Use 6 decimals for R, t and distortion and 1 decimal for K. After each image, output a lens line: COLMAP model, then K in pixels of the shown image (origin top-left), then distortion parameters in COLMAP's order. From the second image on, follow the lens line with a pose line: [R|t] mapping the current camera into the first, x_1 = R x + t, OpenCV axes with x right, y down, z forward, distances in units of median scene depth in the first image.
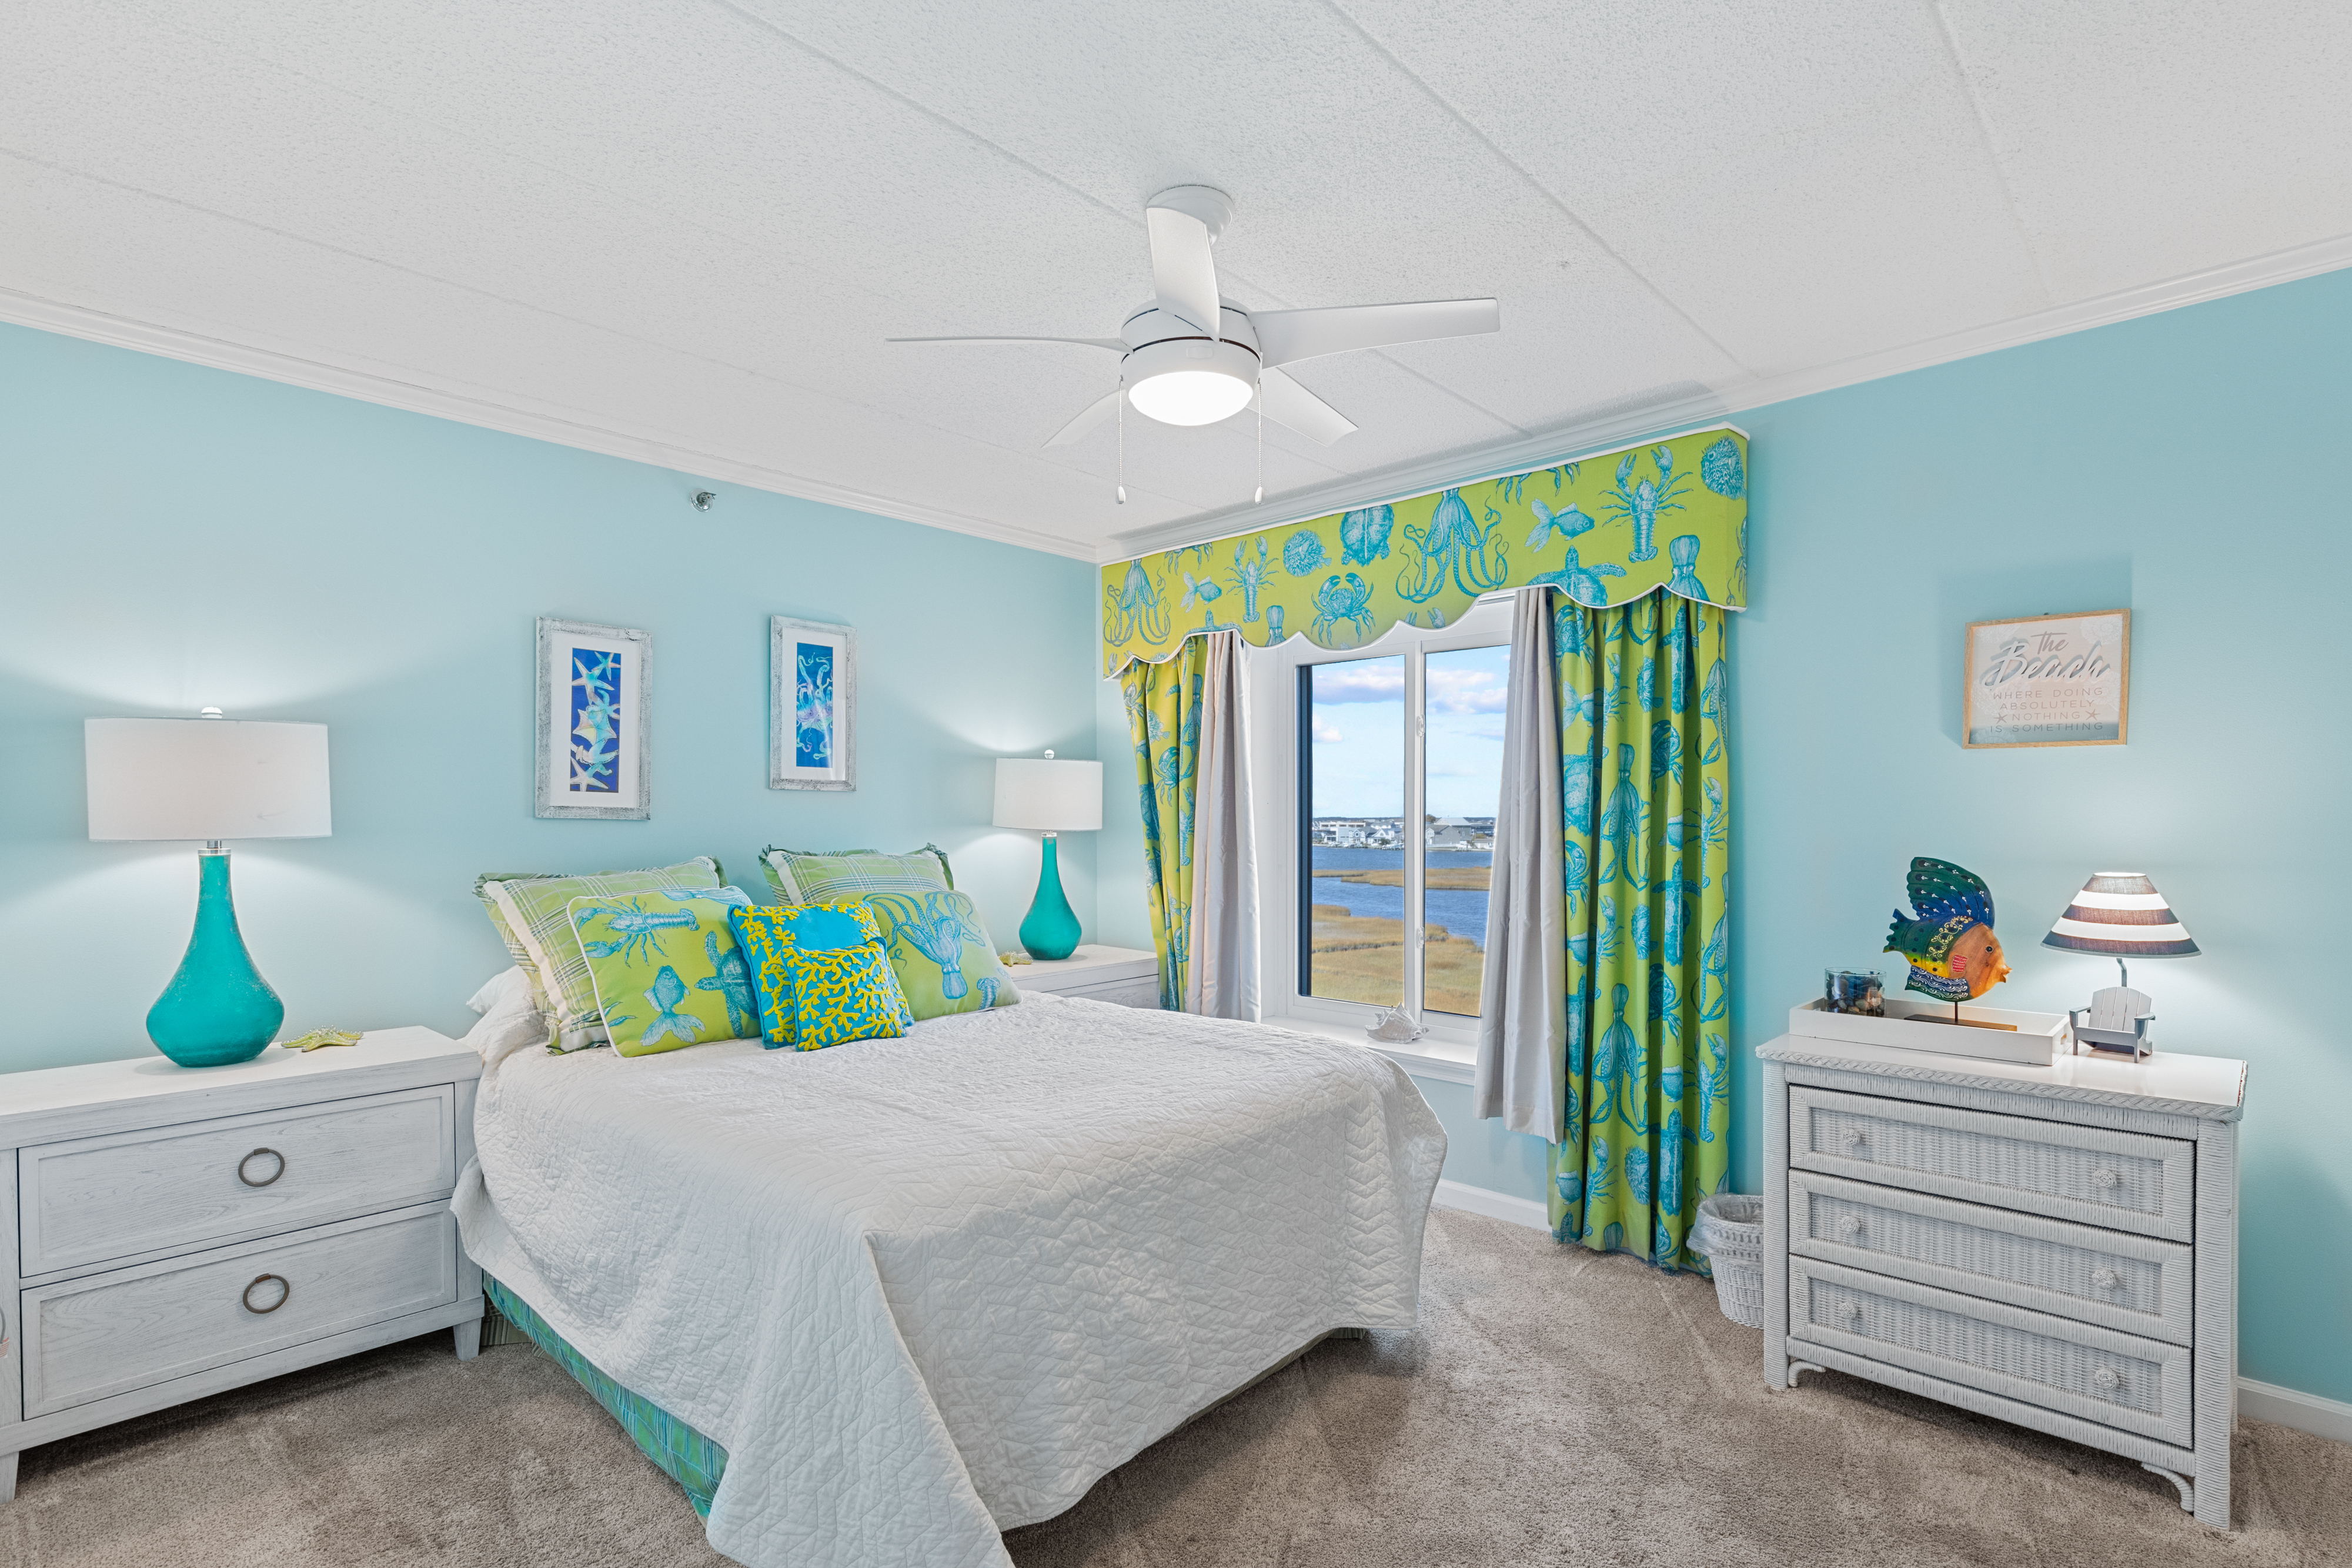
lens RADIAL K [[1133.8, 0, 1180.1], [0, 1133.8, 821.6], [0, 0, 1]] dist [-0.000033, -0.017821]
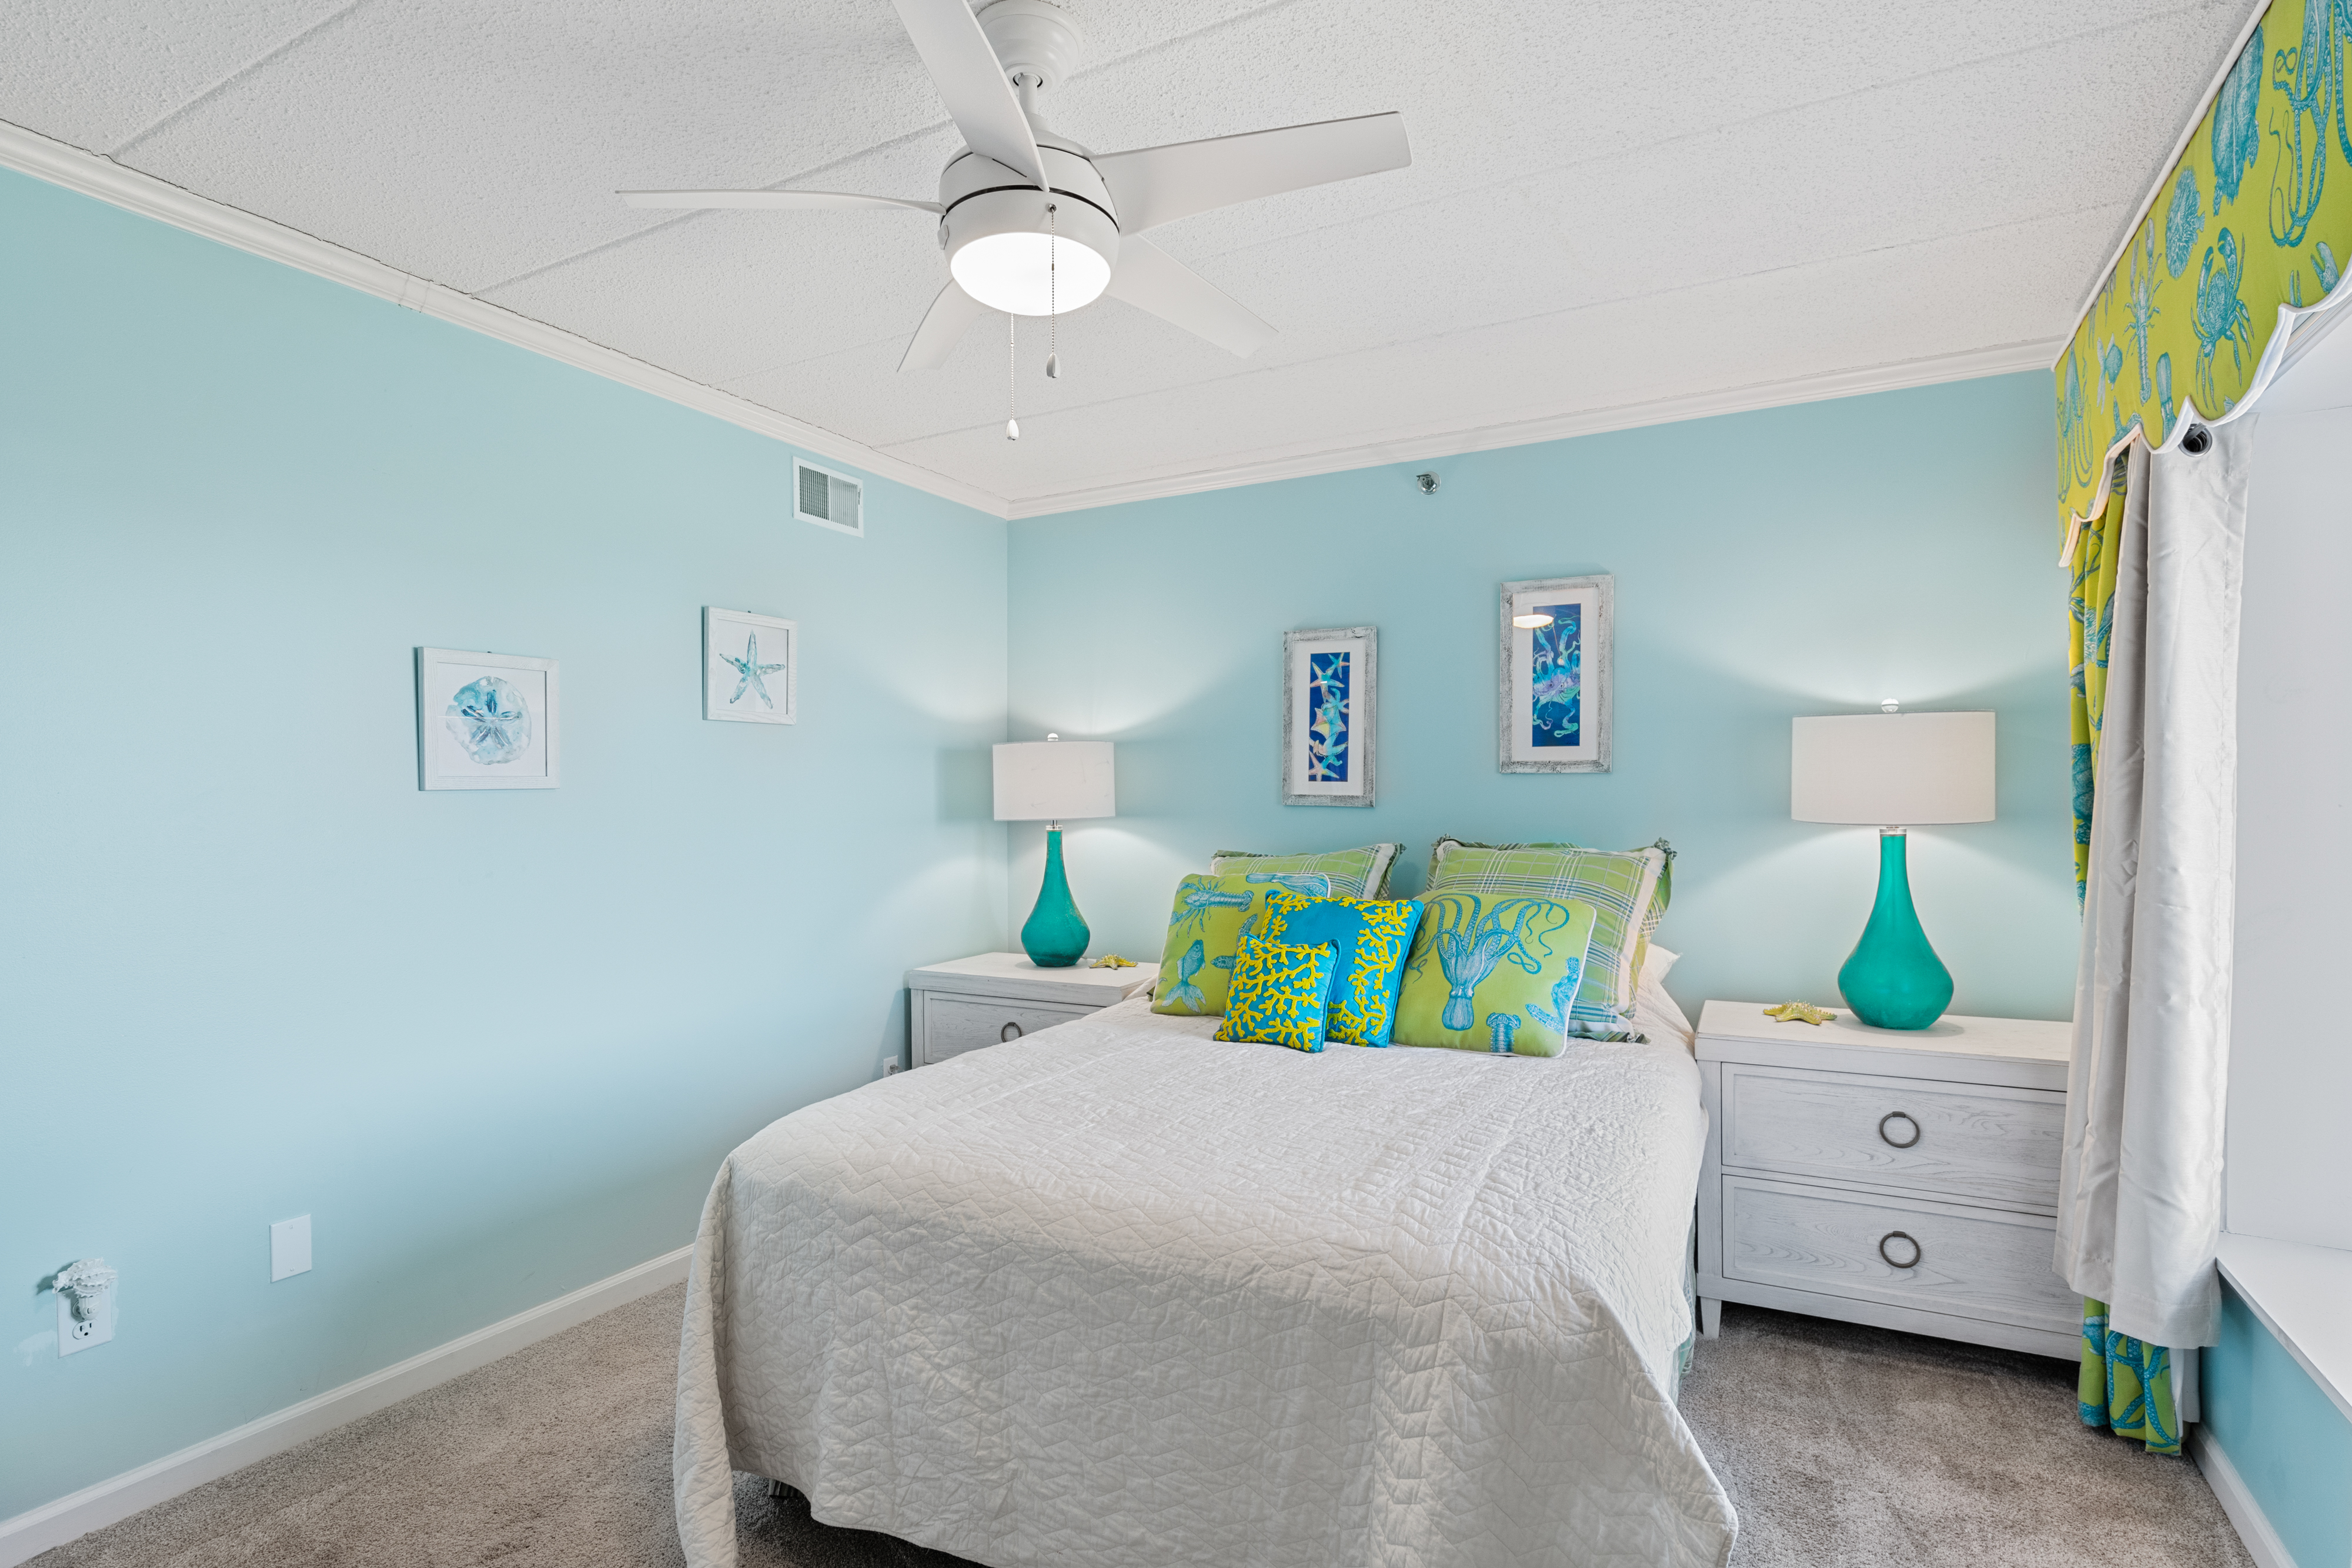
lens RADIAL K [[1136.6, 0, 1176.0], [0, 1136.6, 784.0], [0, 0, 1]] dist [0.000940, -0.000077]
pose [[0.262087, -0.015976, -0.964912, 0.508442], [-0.000228, 0.999862, -0.016617, -0.005431], [0.965044, 0.004575, 0.262047, 0.567678]]
